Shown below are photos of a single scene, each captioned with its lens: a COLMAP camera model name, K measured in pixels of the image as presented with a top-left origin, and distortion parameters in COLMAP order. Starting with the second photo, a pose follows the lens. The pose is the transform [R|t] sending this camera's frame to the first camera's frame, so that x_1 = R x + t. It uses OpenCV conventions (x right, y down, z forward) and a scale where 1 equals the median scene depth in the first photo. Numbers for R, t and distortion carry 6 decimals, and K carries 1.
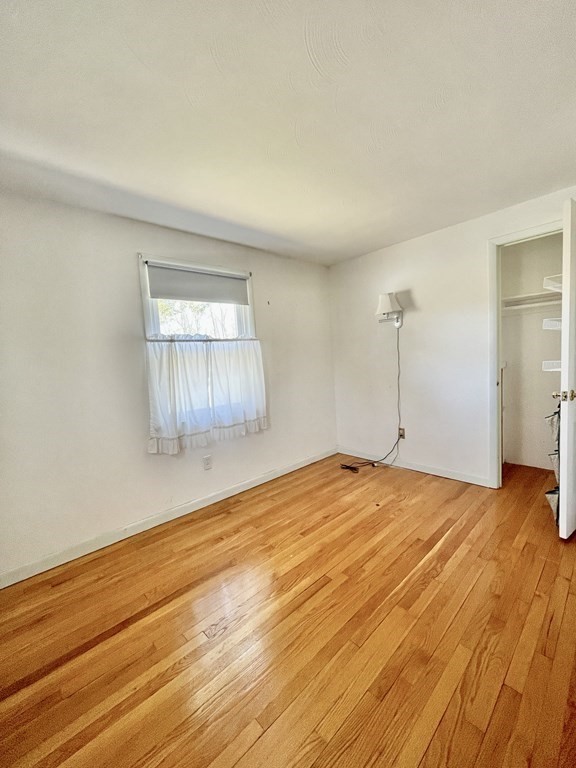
lens RADIAL K [[312.9, 0, 288.0], [0, 312.9, 384.0], [0, 0, 1]] dist [-0.000038, -0.000140]
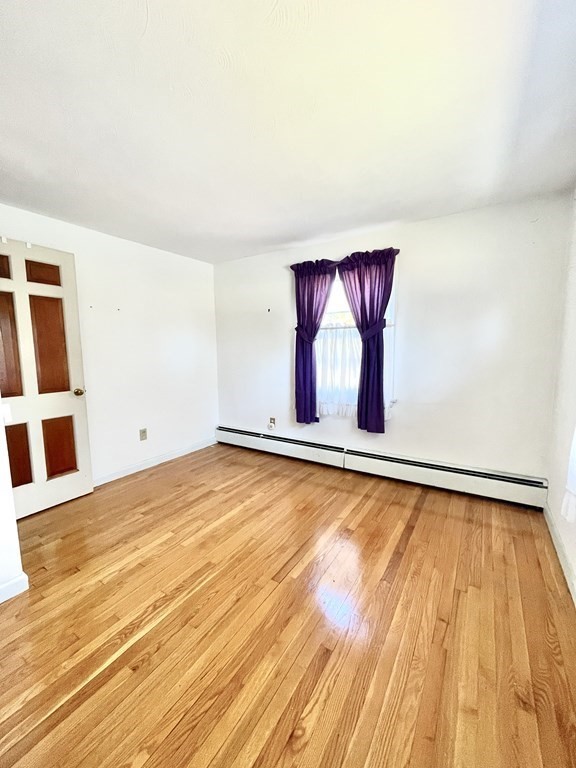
lens RADIAL K [[312.9, 0, 288.0], [0, 312.9, 384.0], [0, 0, 1]] dist [-0.000038, -0.000140]
pose [[-0.967233, 0.097851, -0.234276, 0.251424], [0.047377, 0.976101, 0.212089, -0.174553], [0.249430, 0.194041, -0.948753, 1.759352]]
